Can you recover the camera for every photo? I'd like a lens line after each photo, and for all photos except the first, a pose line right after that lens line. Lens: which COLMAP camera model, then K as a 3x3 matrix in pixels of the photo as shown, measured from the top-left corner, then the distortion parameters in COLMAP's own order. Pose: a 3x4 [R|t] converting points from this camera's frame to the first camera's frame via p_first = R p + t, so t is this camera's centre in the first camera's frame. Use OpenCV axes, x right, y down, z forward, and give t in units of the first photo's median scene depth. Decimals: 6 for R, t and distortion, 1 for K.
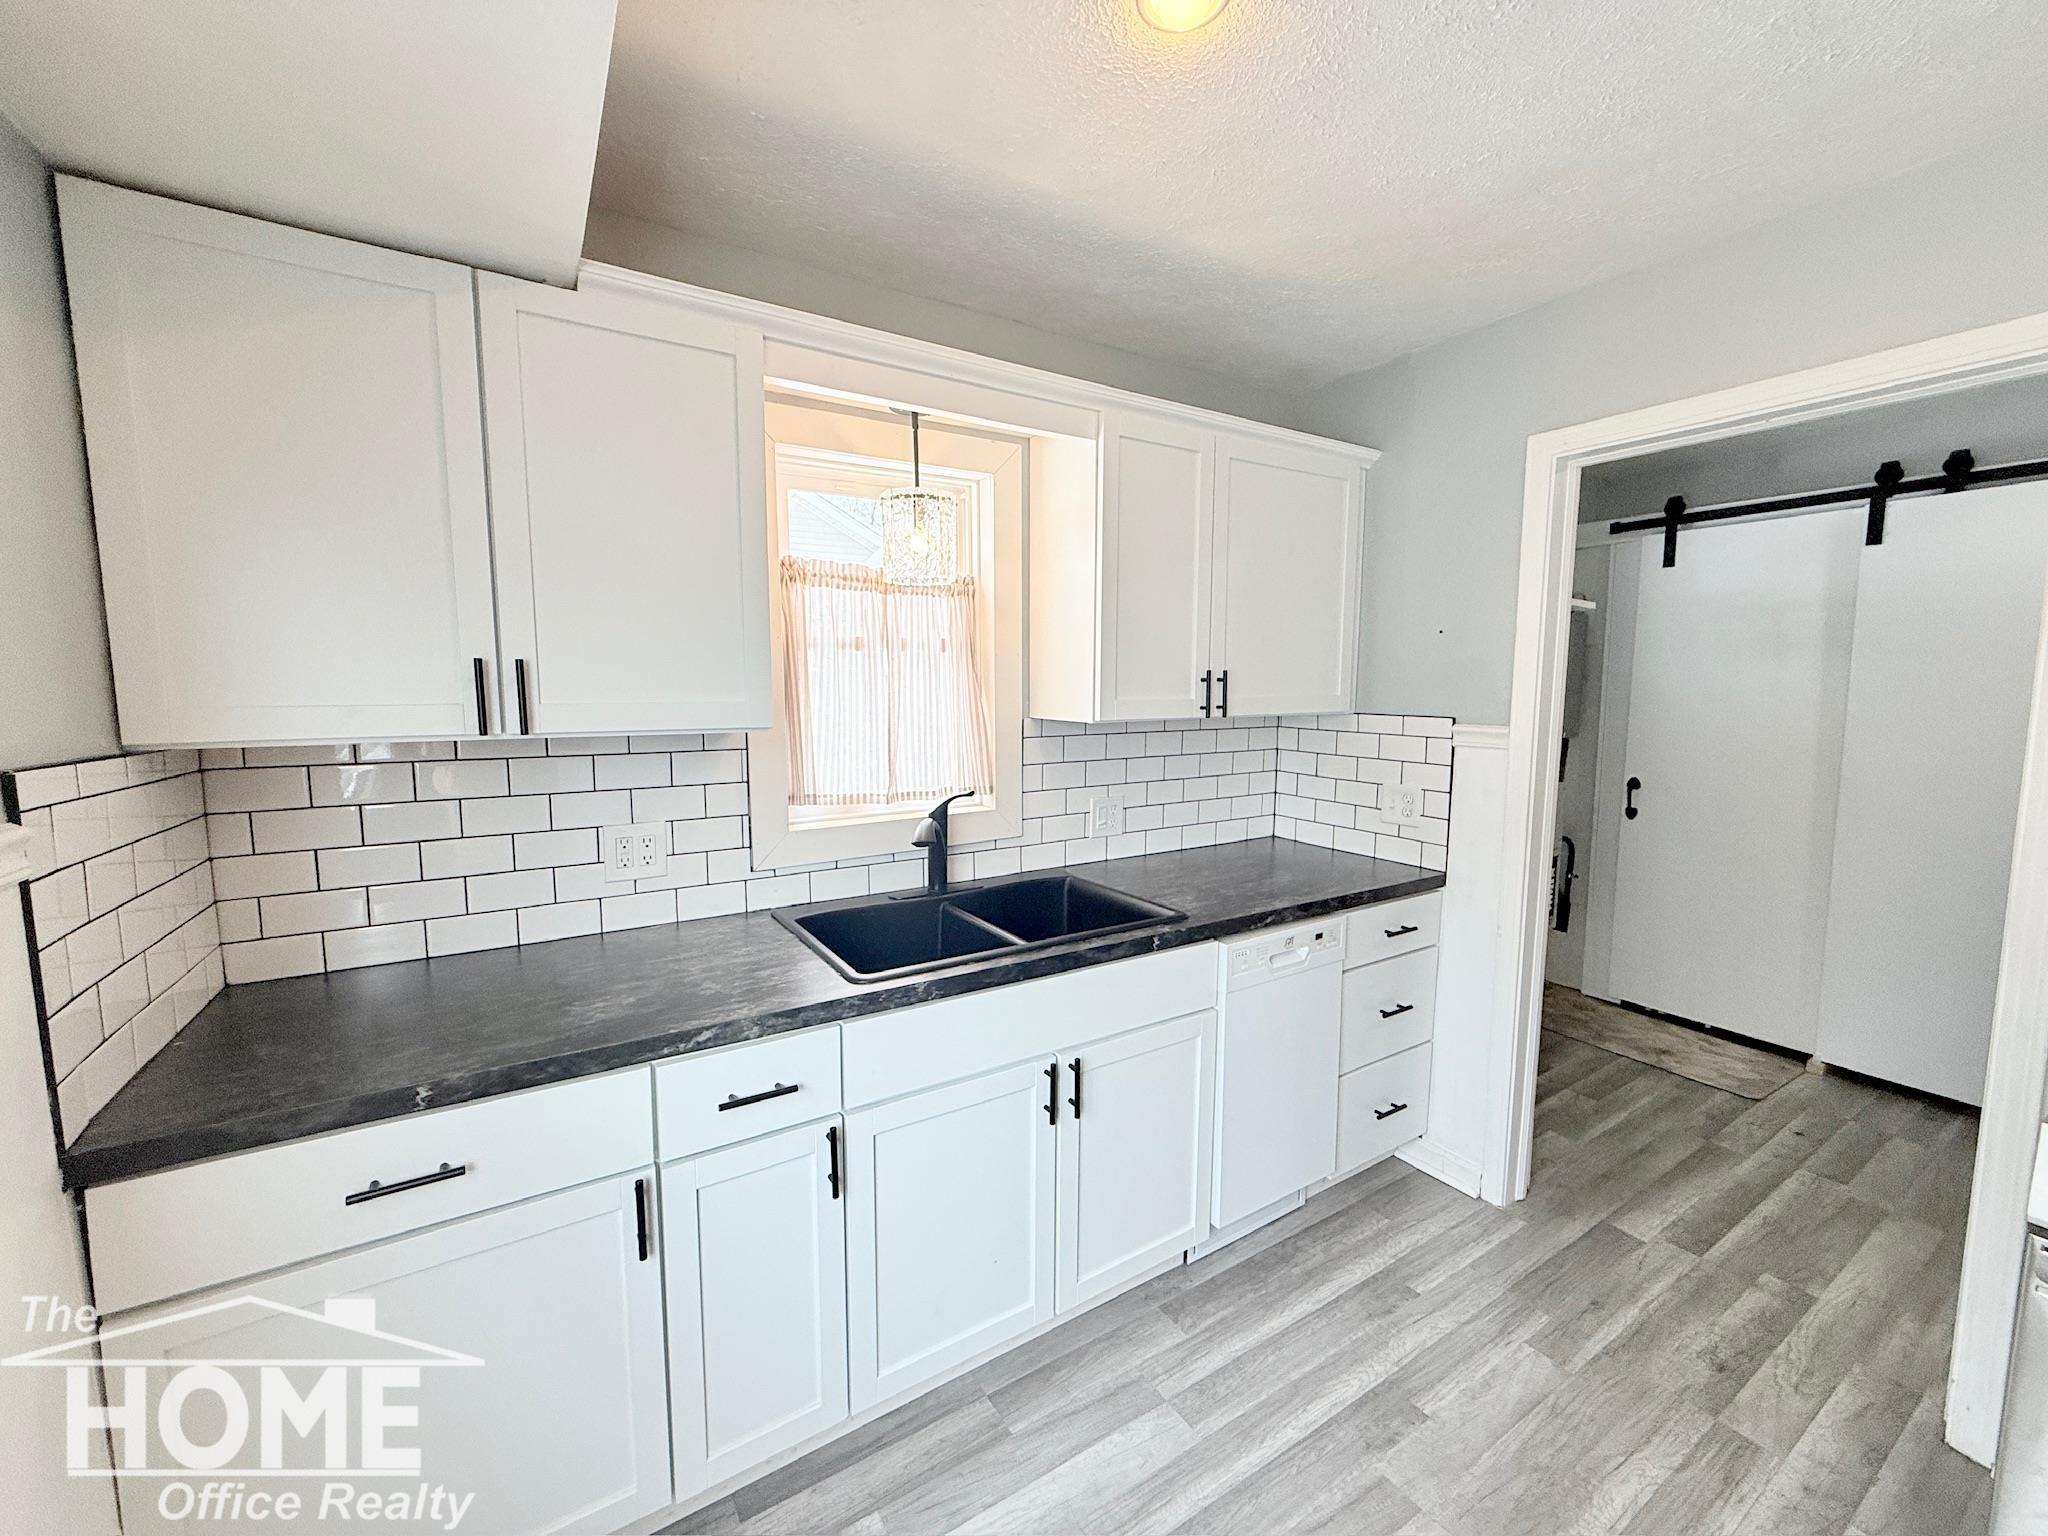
lens RADIAL K [[814.5, 0, 1022.1], [0, 814.5, 768.8], [0, 0, 1]] dist [-0.000682, -0.000122]
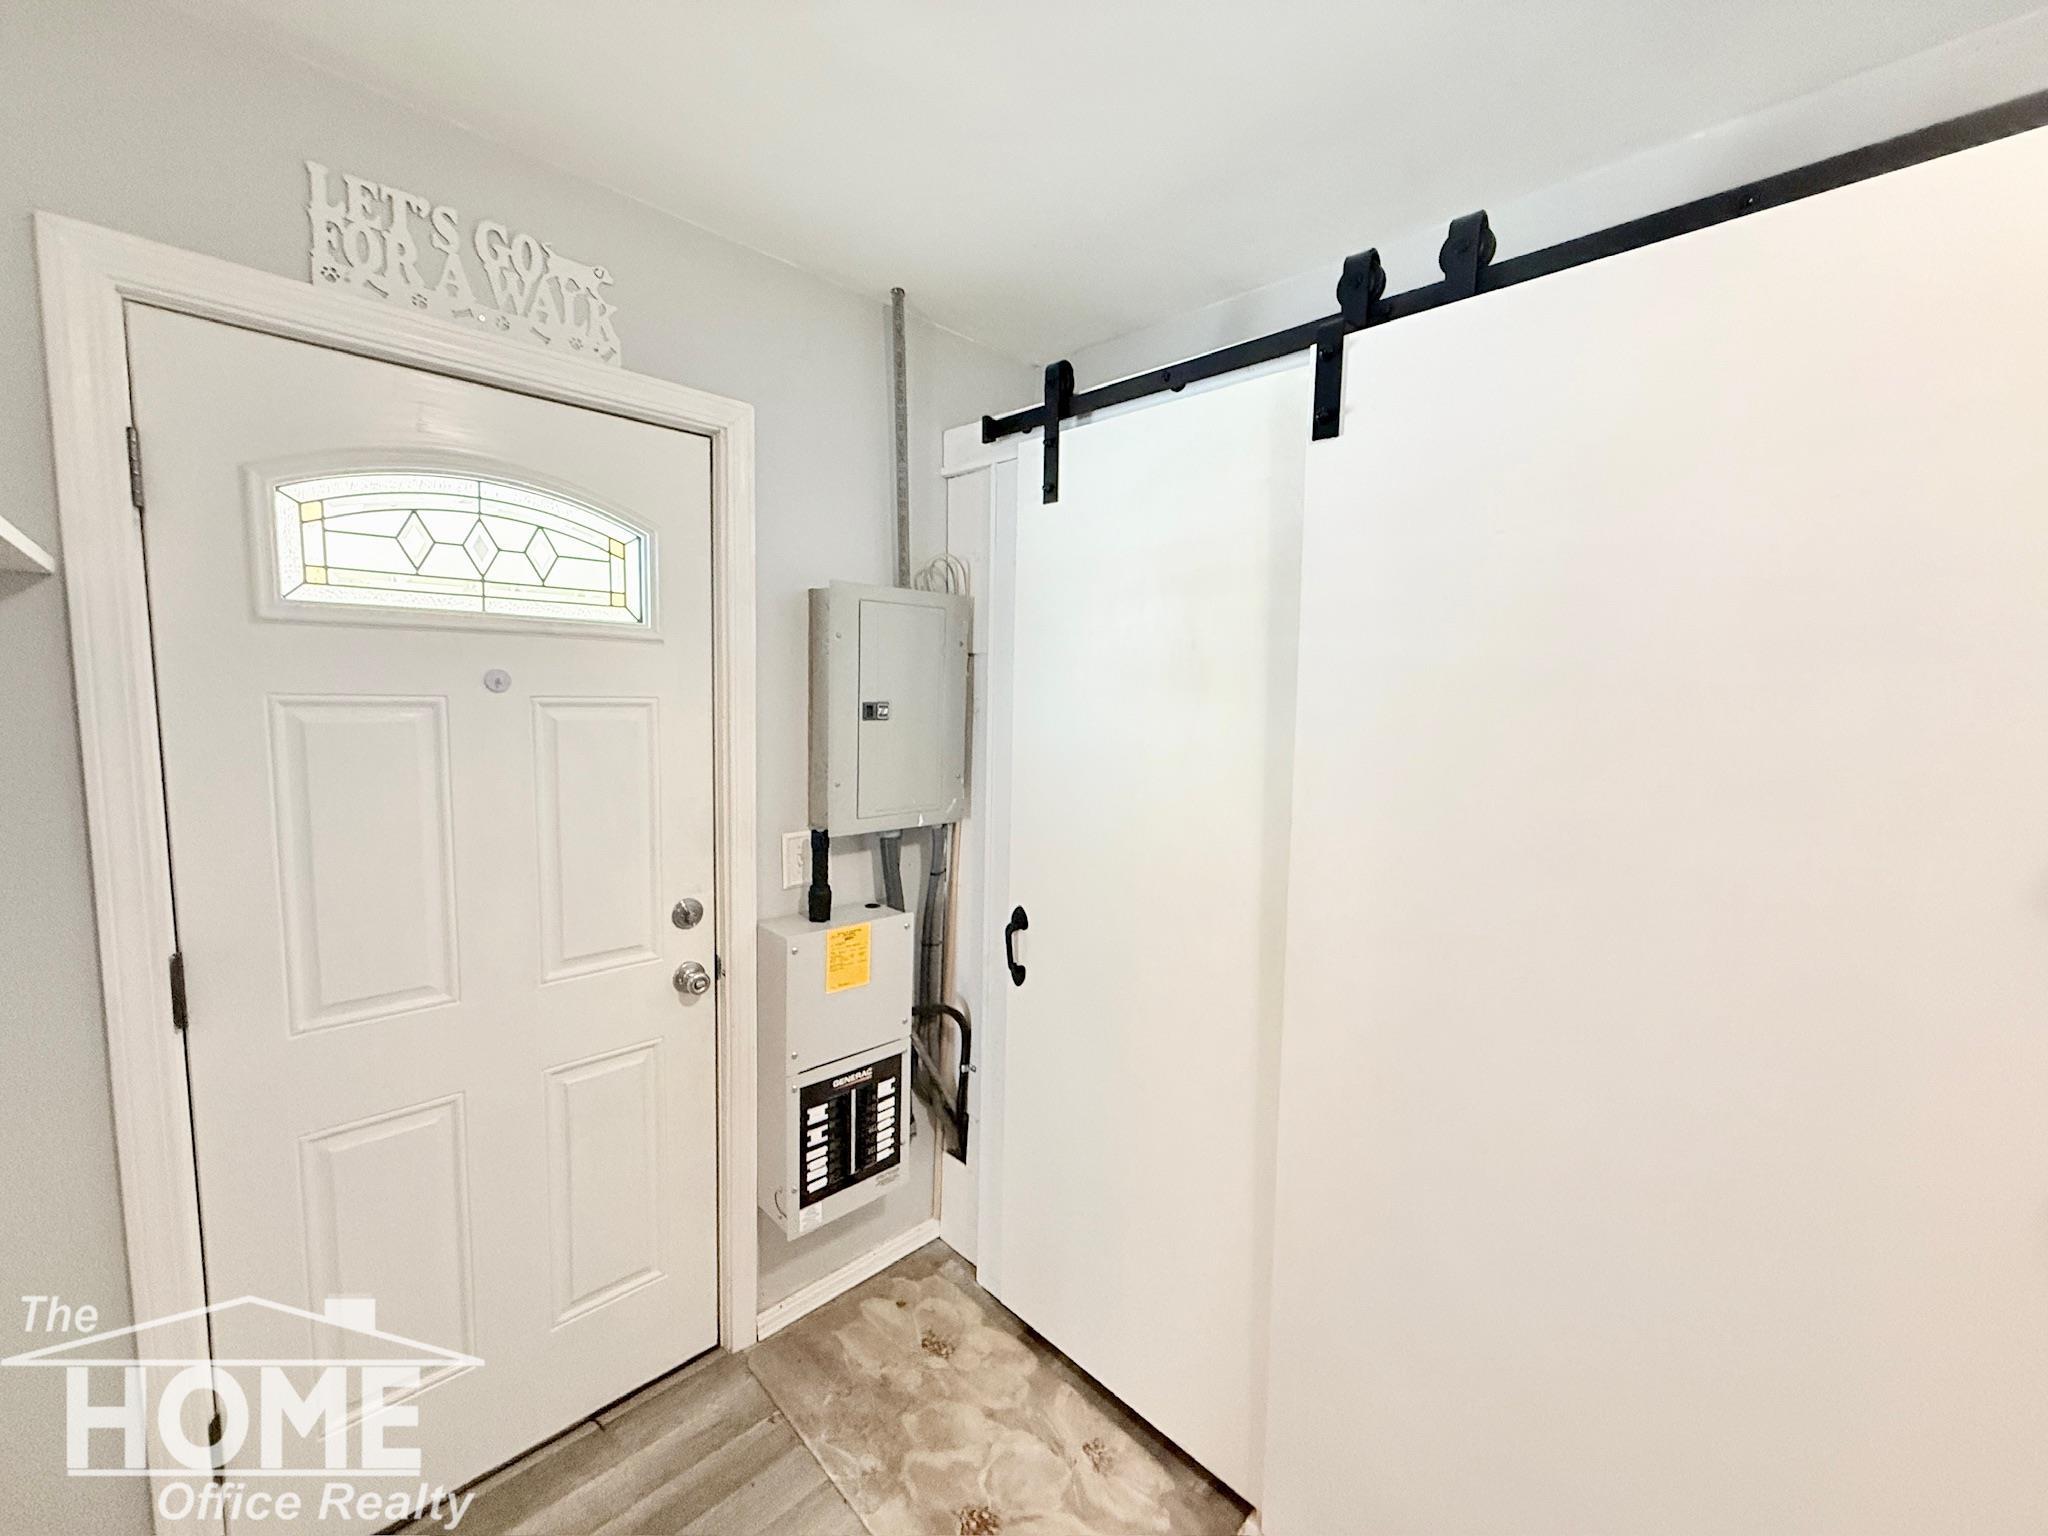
lens RADIAL K [[814.5, 0, 1022.1], [0, 814.5, 768.8], [0, 0, 1]] dist [-0.000682, -0.000122]
pose [[0.974345, 0.004699, 0.225011, 1.147319], [-0.006034, 0.999968, 0.005248, -0.147598], [-0.224980, -0.006472, 0.974342, 0.883327]]
